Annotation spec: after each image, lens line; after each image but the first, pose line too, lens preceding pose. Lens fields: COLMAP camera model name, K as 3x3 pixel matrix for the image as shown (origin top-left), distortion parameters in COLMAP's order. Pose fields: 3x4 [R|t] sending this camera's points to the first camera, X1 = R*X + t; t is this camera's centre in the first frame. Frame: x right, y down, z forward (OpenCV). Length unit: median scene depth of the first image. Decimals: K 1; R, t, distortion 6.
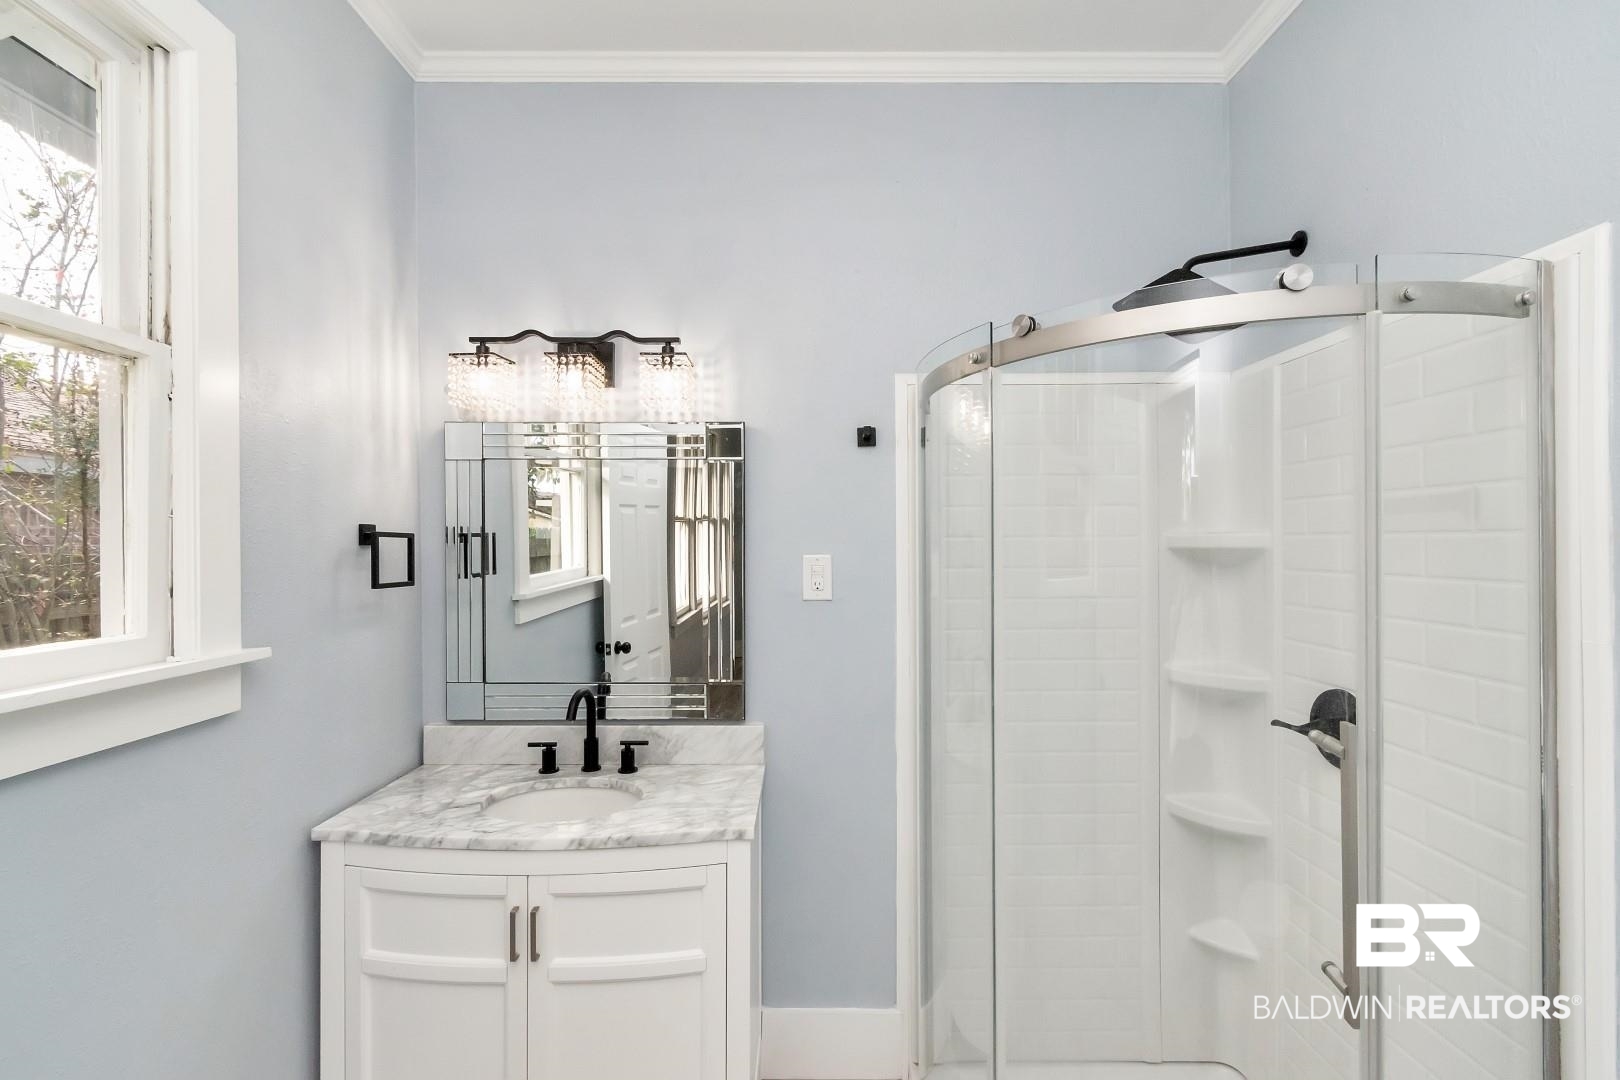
lens RADIAL K [[696.3, 0, 809.3], [0, 696.3, 541.4], [0, 0, 1]] dist [0.007034, -0.000145]
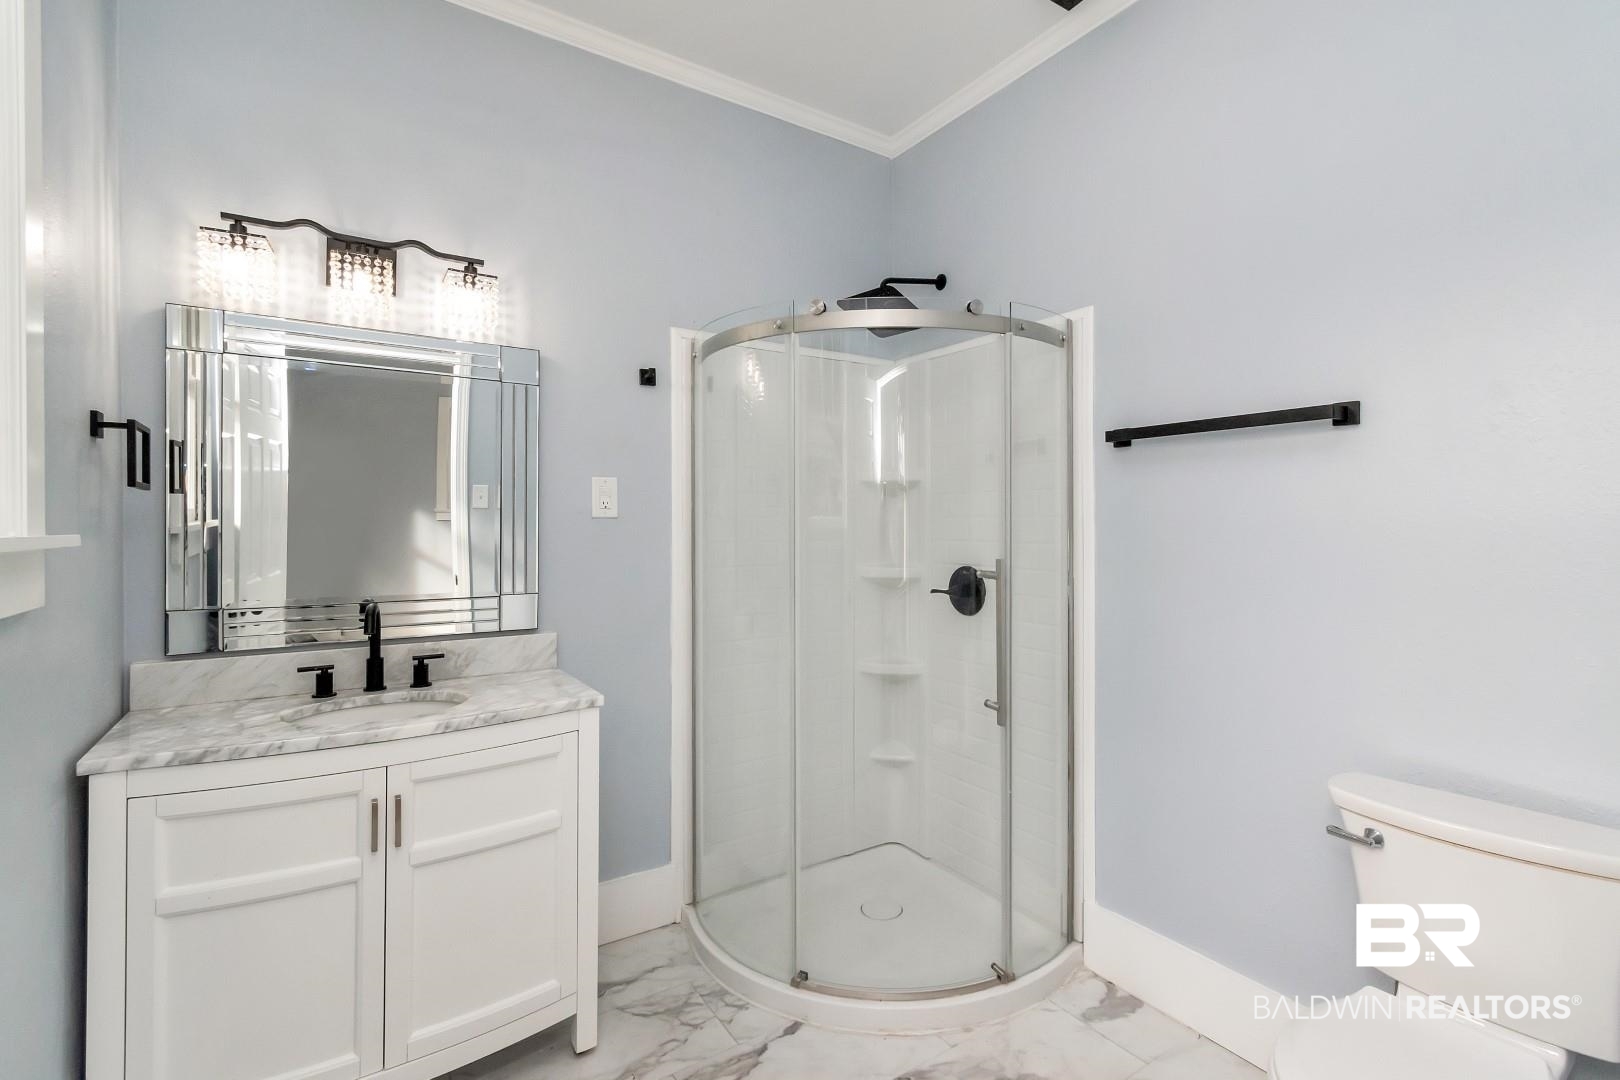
lens RADIAL K [[722.6, 0, 810.3], [0, 722.6, 516.7], [0, 0, 1]] dist [0.002426, -0.000240]
pose [[0.844246, 0.010196, 0.535859, -0.347083], [-0.008733, 0.999948, -0.005267, 0.089520], [-0.535884, -0.000233, 0.844291, -0.165725]]
